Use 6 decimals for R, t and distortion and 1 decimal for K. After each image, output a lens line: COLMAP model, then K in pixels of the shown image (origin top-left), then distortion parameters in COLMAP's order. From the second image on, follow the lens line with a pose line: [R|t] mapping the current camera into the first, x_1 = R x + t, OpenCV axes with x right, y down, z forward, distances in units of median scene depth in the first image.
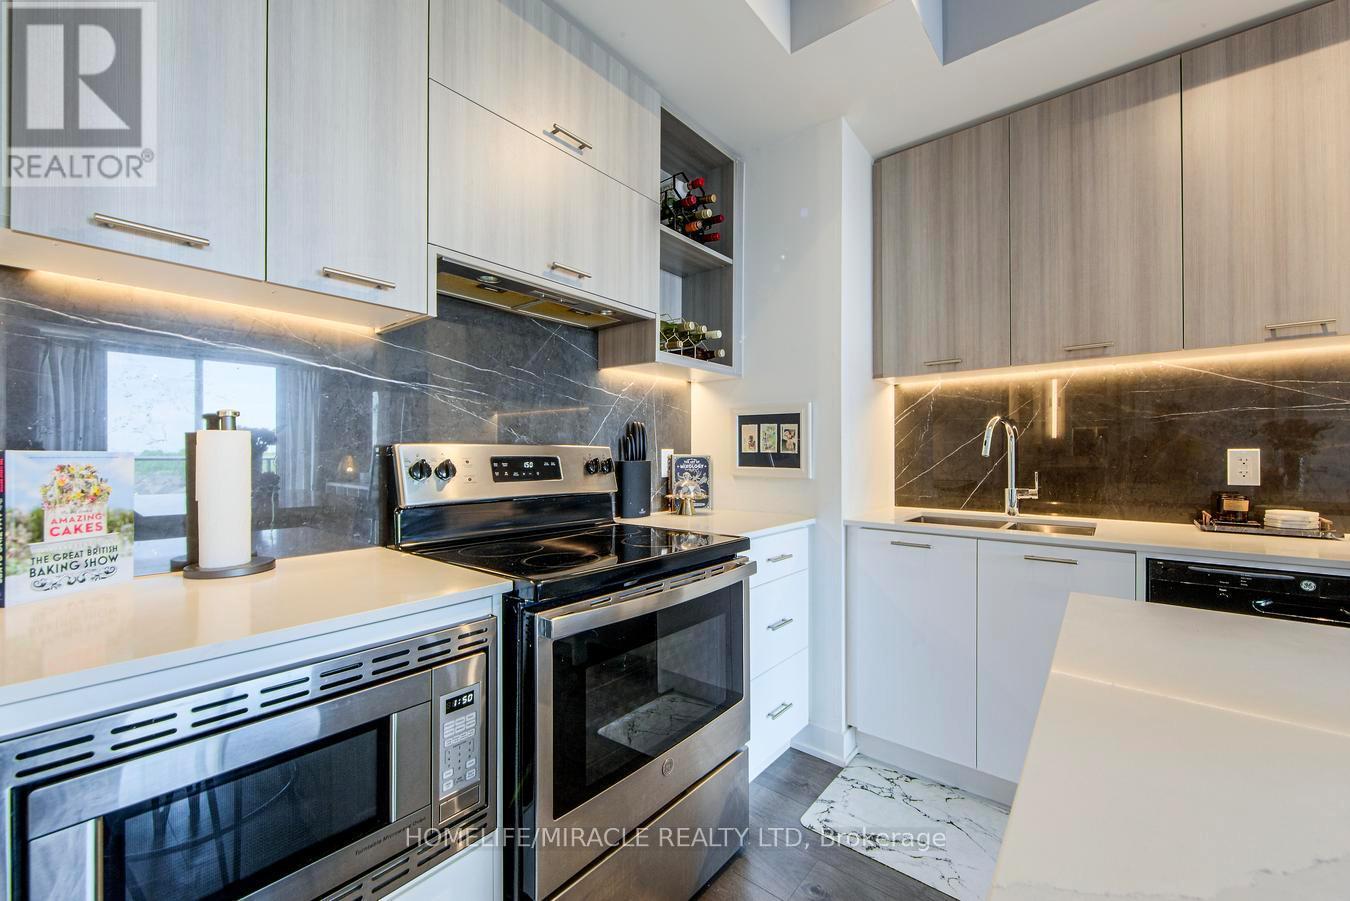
lens RADIAL K [[543.3, 0, 683.0], [0, 543.3, 454.2], [0, 0, 1]] dist [0.010404, -0.002074]
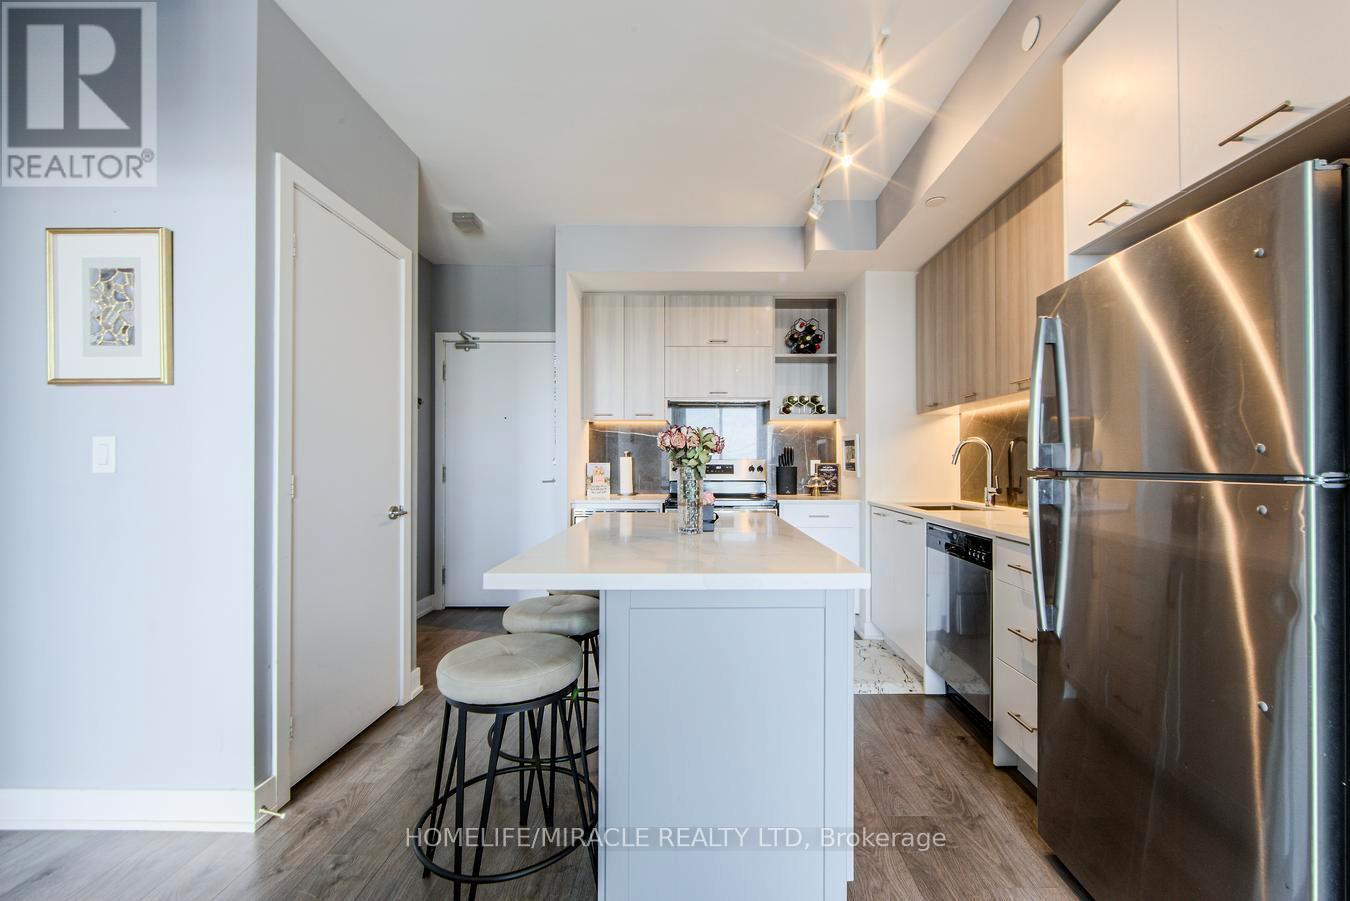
lens RADIAL K [[543.3, 0, 699.1], [0, 543.3, 459.0], [0, 0, 1]] dist [0.010404, -0.002074]
pose [[0.630677, -0.005501, -0.776026, 1.405303], [0.002540, 0.999984, -0.005024, -0.006593], [0.776041, 0.001198, 0.630681, -0.559265]]
